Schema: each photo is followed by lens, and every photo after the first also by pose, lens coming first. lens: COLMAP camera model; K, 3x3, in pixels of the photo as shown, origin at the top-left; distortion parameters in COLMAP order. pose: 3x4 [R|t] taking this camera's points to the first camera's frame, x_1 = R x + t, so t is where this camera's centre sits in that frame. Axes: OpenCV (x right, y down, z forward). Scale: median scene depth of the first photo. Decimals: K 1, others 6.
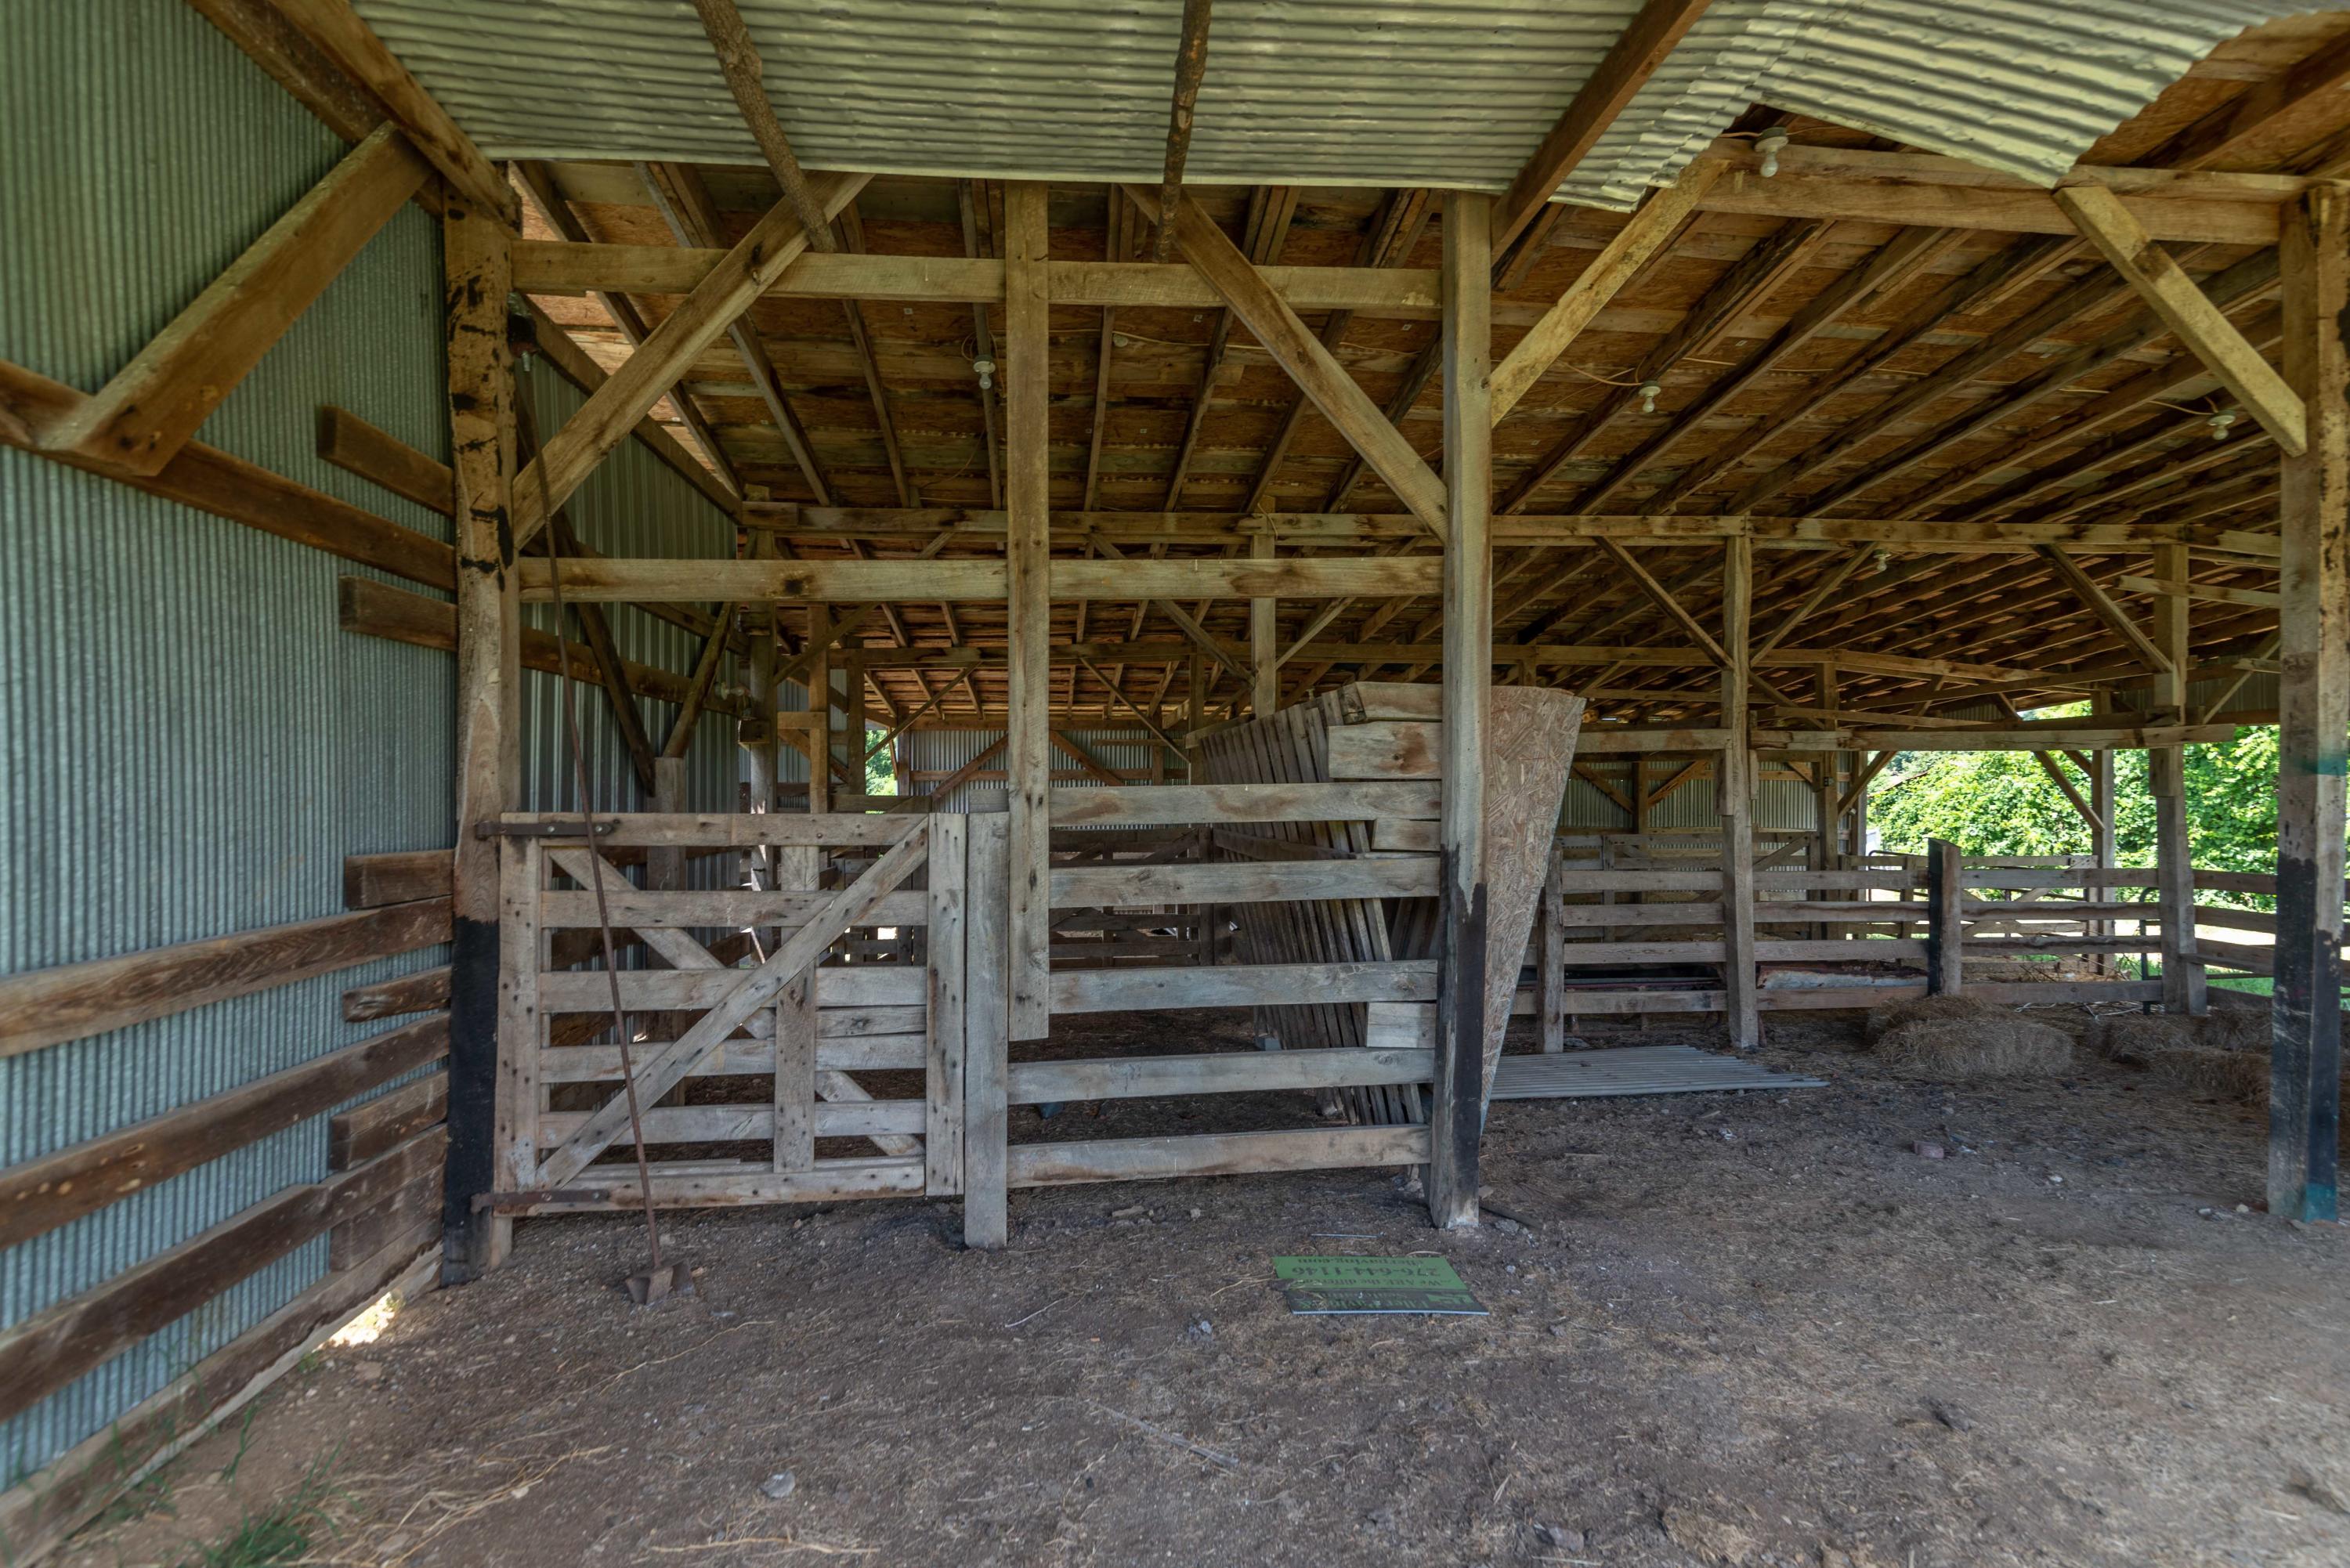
lens RADIAL K [[1059.6, 0, 1180.1], [0, 1059.6, 791.0], [0, 0, 1]] dist [0.018777, -0.002761]
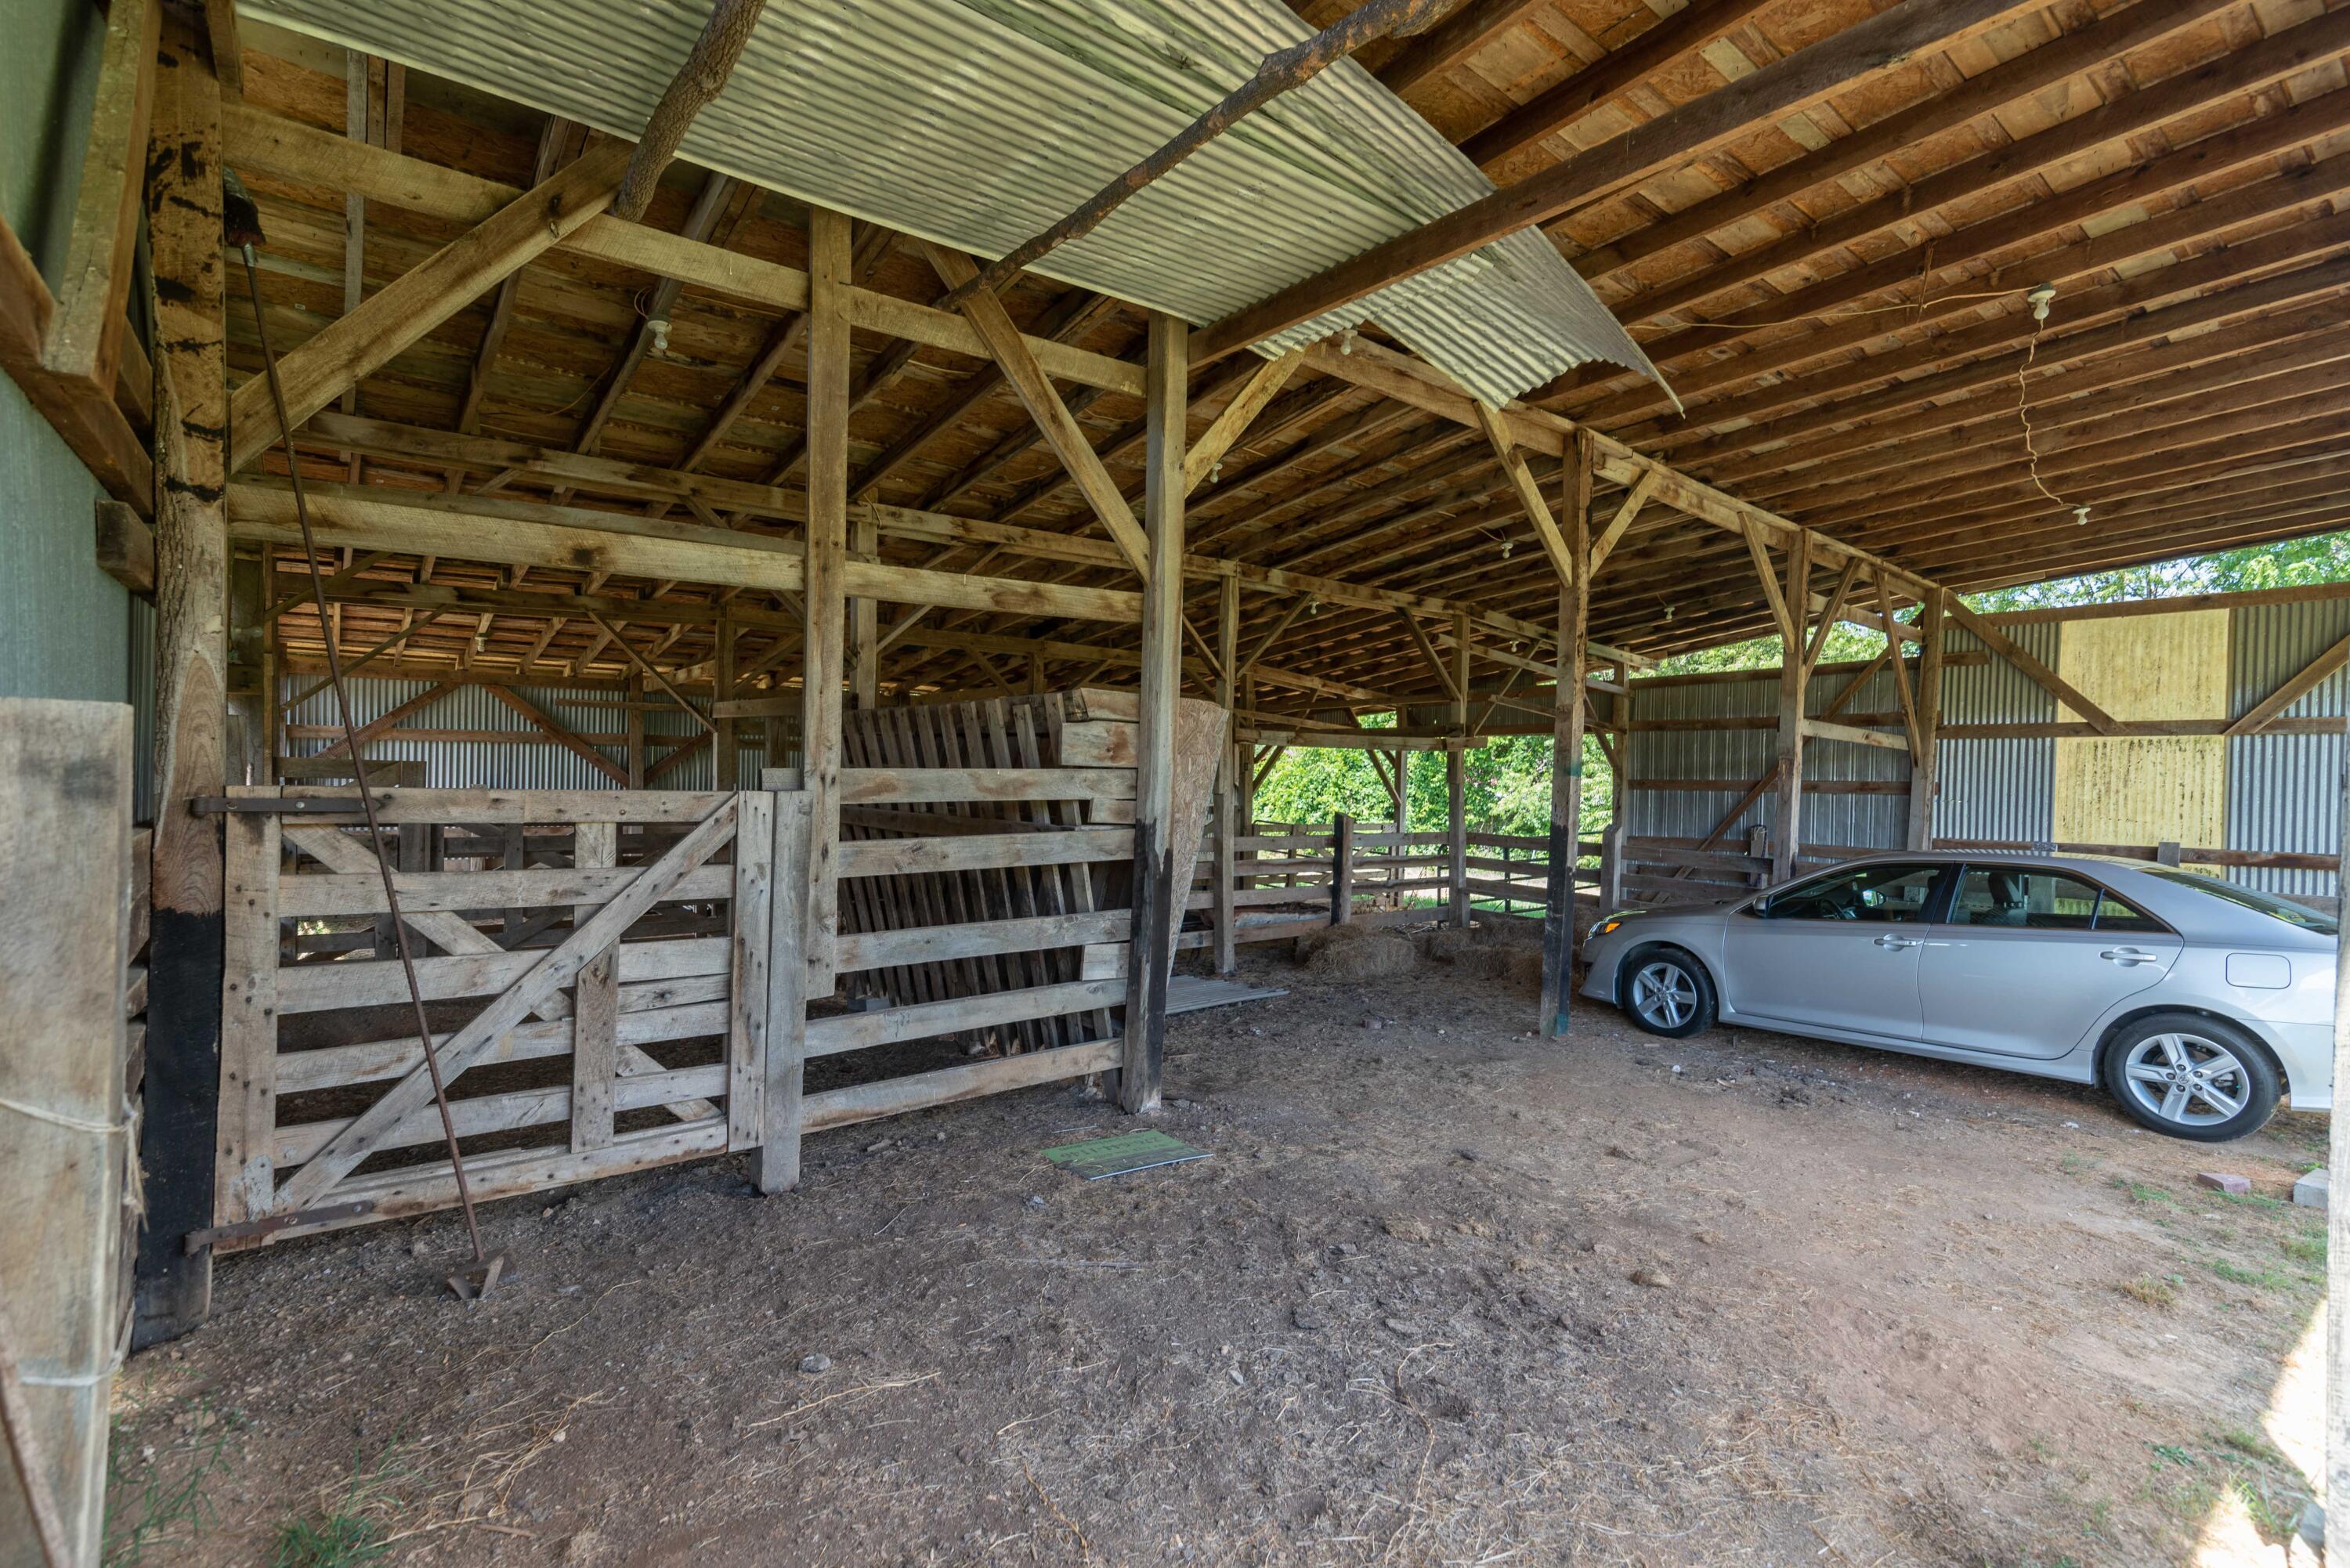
lens RADIAL K [[1059.6, 0, 1178.2], [0, 1059.6, 790.3], [0, 0, 1]] dist [0.018777, -0.002761]
pose [[0.850313, 0.011081, 0.526161, -0.400529], [-0.025313, 0.999482, 0.019857, -0.011076], [-0.525669, -0.030204, 0.850153, -0.118932]]
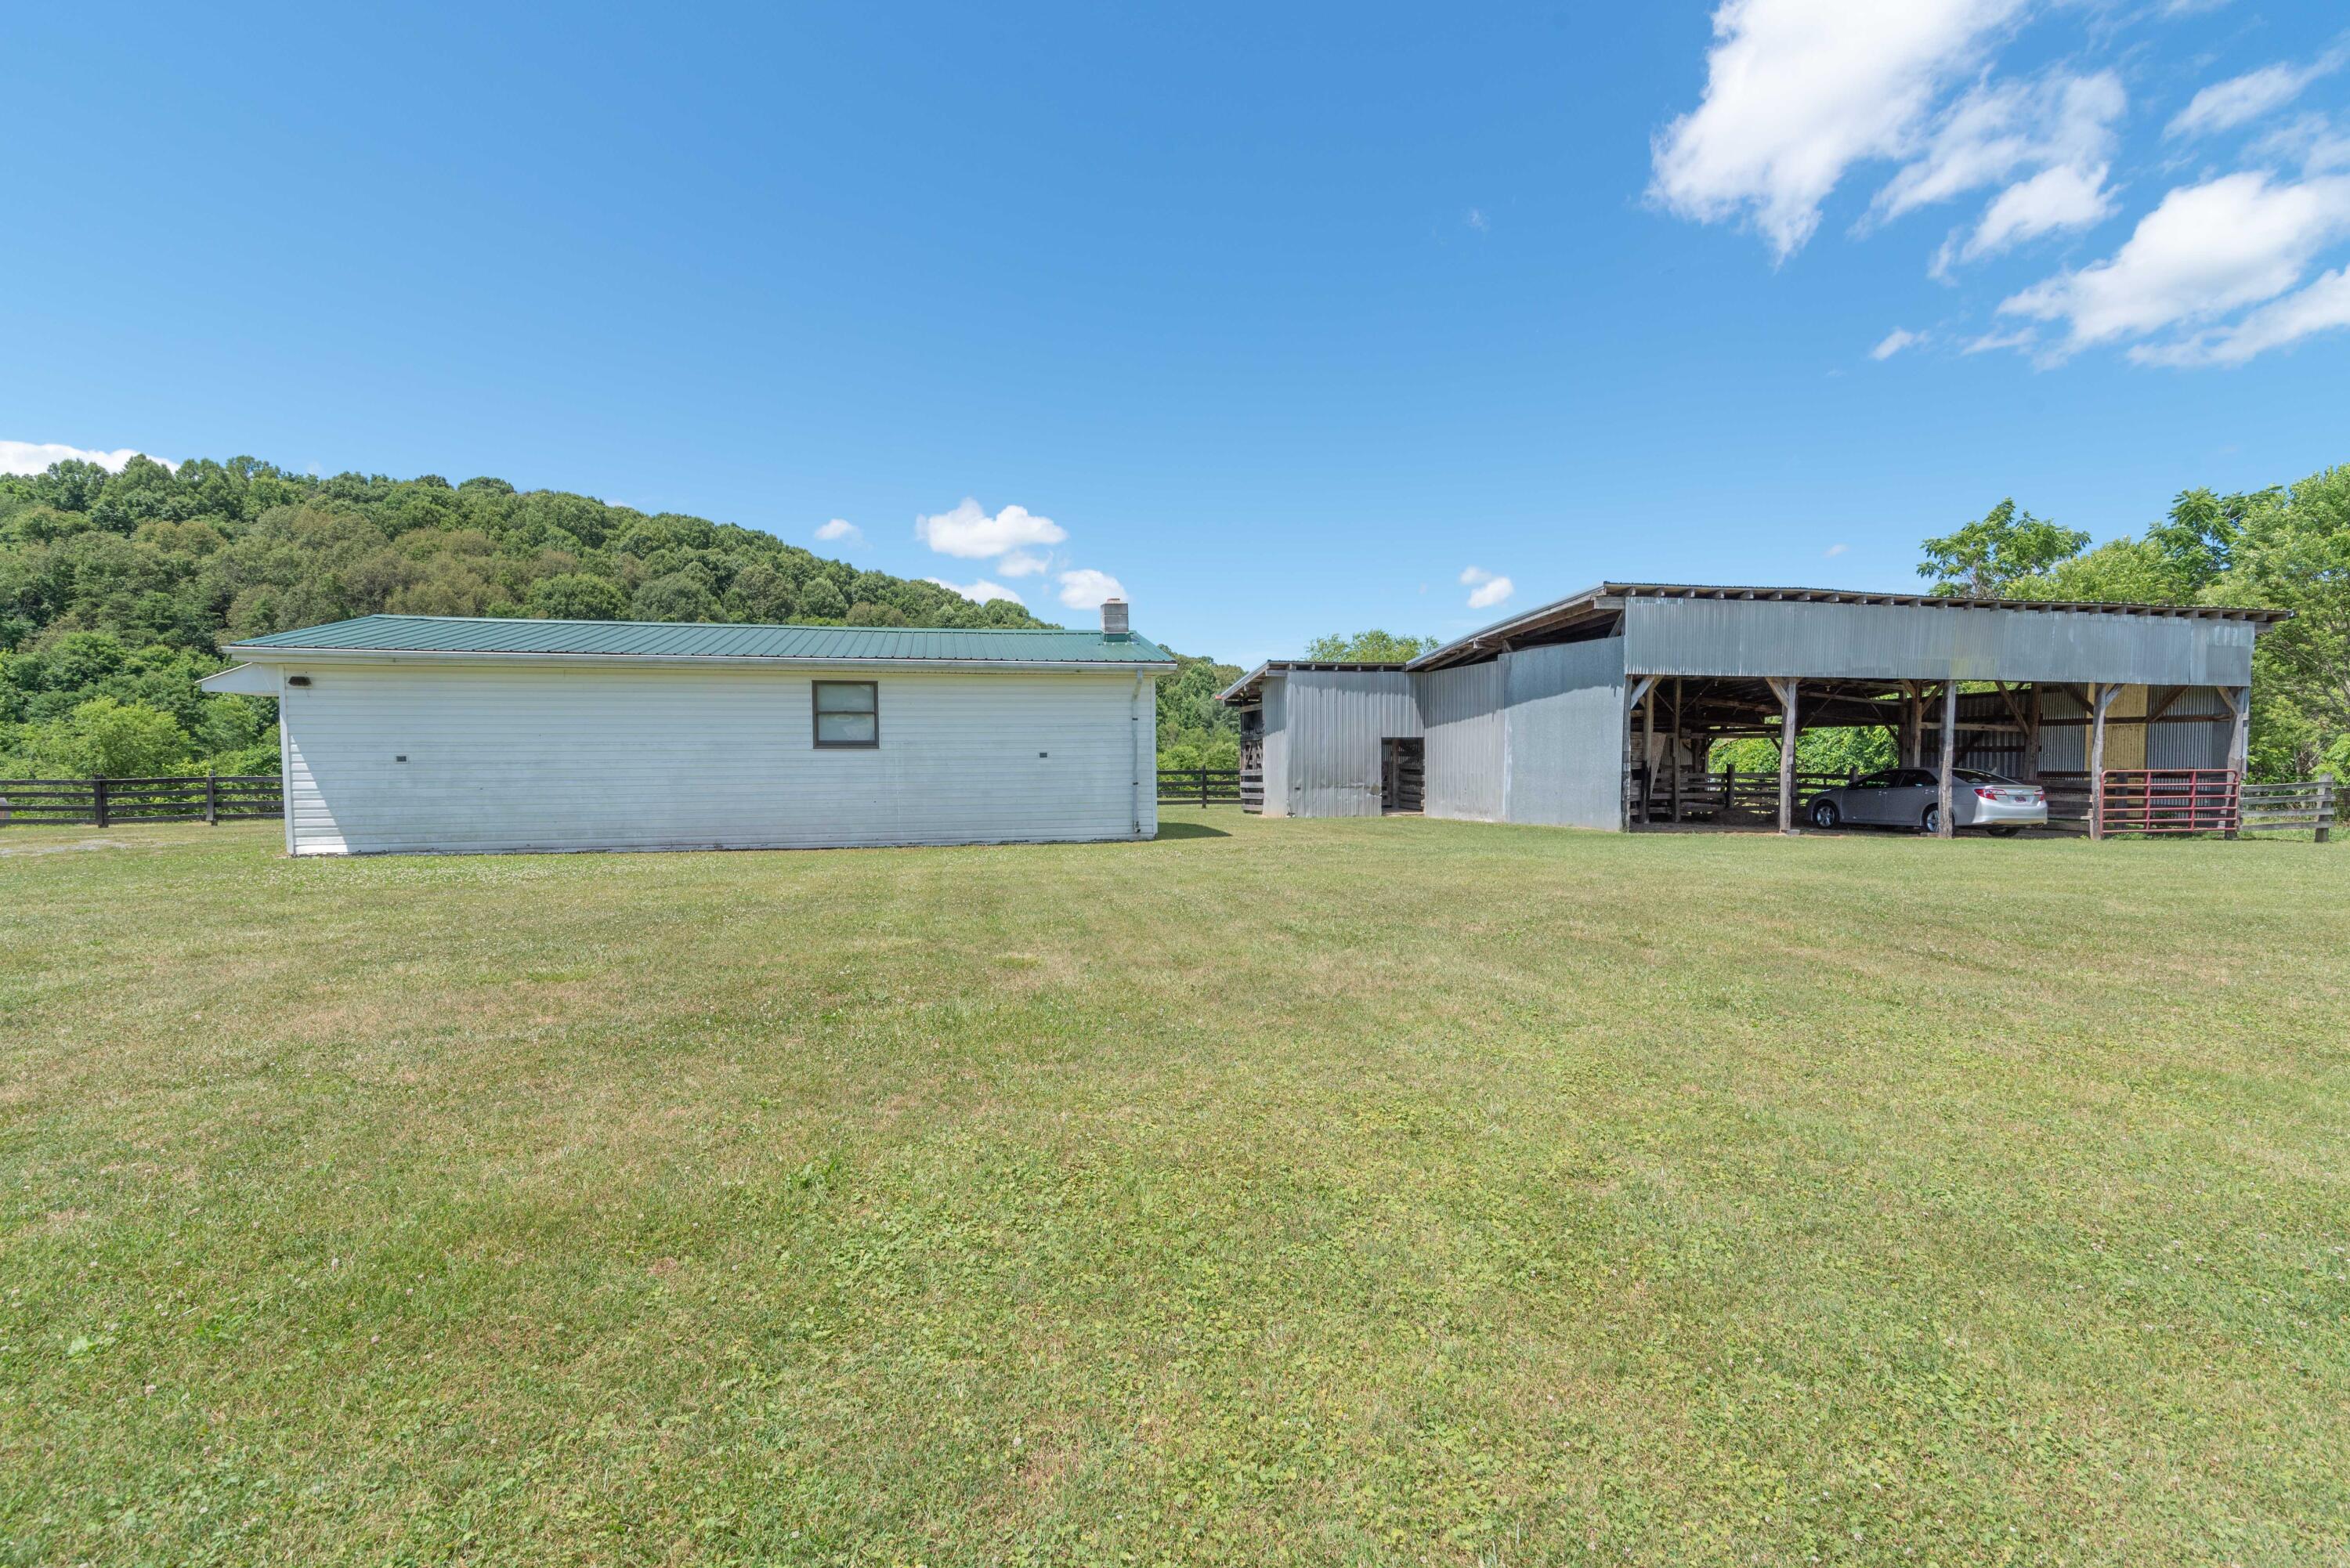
lens RADIAL K [[1059.6, 0, 1183.1], [0, 1059.6, 789.0], [0, 0, 1]] dist [0.018777, -0.002761]
pose [[0.993321, -0.003854, 0.115323, -3.028497], [-0.000768, 0.999199, 0.040013, -0.021444], [-0.115385, -0.039834, 0.992522, -4.650633]]
